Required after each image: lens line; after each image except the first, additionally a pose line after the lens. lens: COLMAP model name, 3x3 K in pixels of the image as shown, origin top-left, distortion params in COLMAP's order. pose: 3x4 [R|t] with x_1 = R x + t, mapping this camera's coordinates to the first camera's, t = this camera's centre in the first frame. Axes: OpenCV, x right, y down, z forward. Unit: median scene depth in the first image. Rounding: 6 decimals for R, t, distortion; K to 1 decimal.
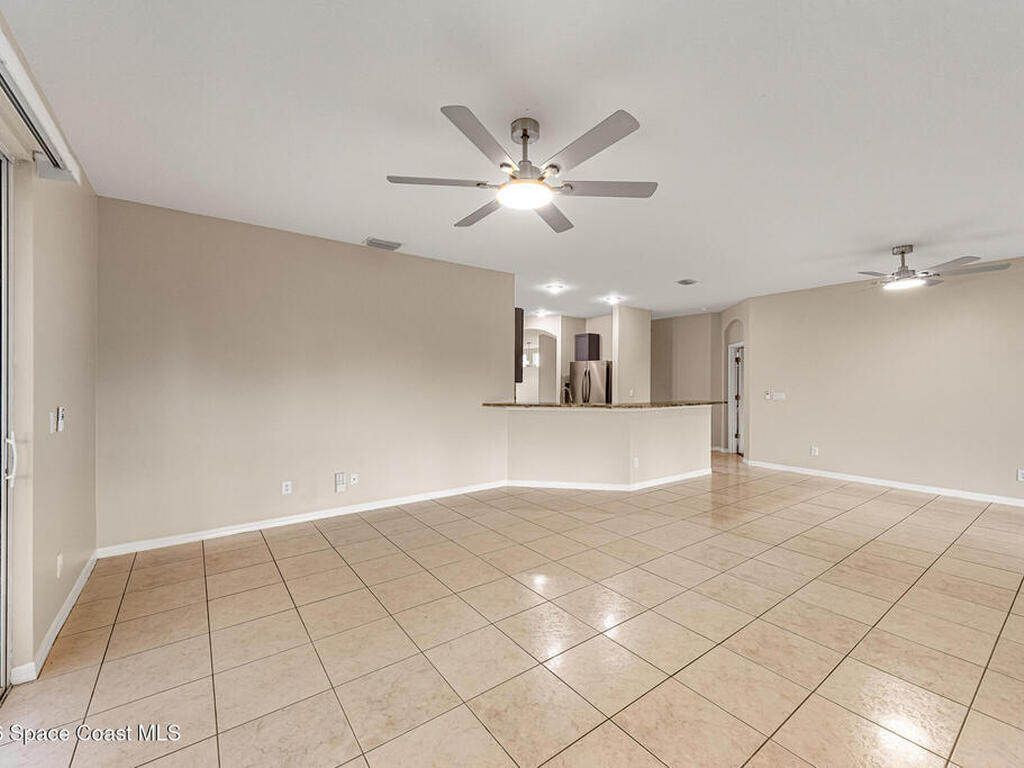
lens RADIAL K [[423.8, 0, 514.9], [0, 423.8, 386.0], [0, 0, 1]] dist [0.003380, -0.000010]
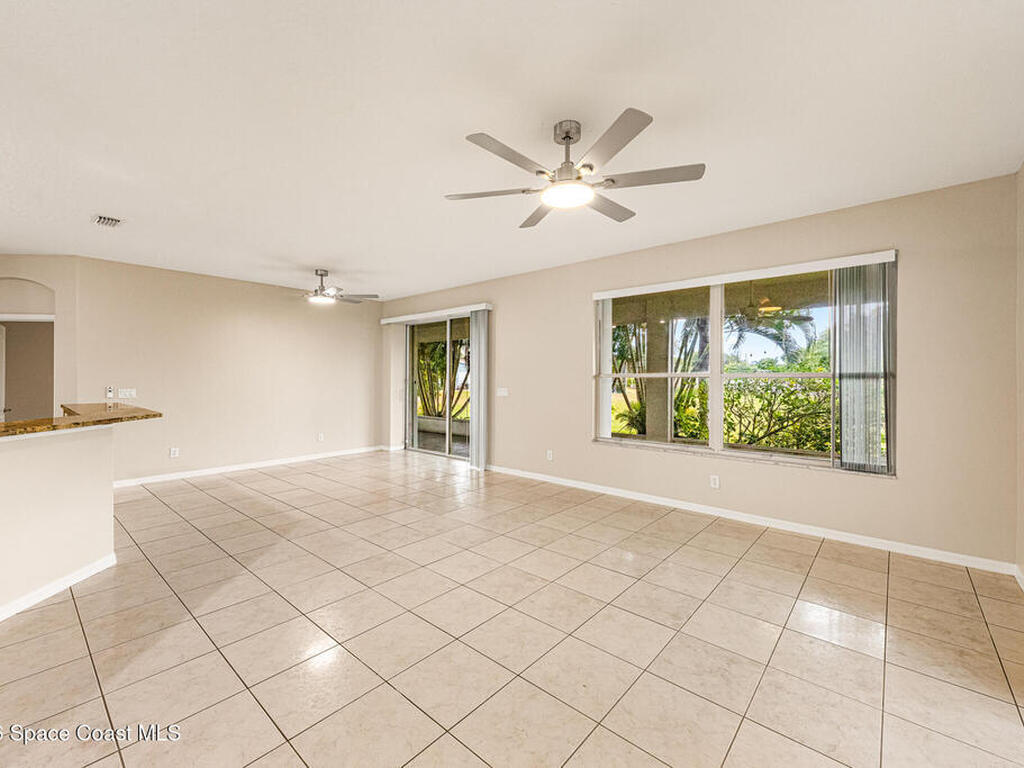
lens RADIAL K [[449.0, 0, 517.3], [0, 449.0, 377.6], [0, 0, 1]] dist [-0.000715, 0.000076]
pose [[-0.227495, -0.001418, 0.973778, -0.563571], [0.008049, 0.999962, 0.003337, -0.003422], [-0.973746, 0.008597, -0.227475, 0.762652]]
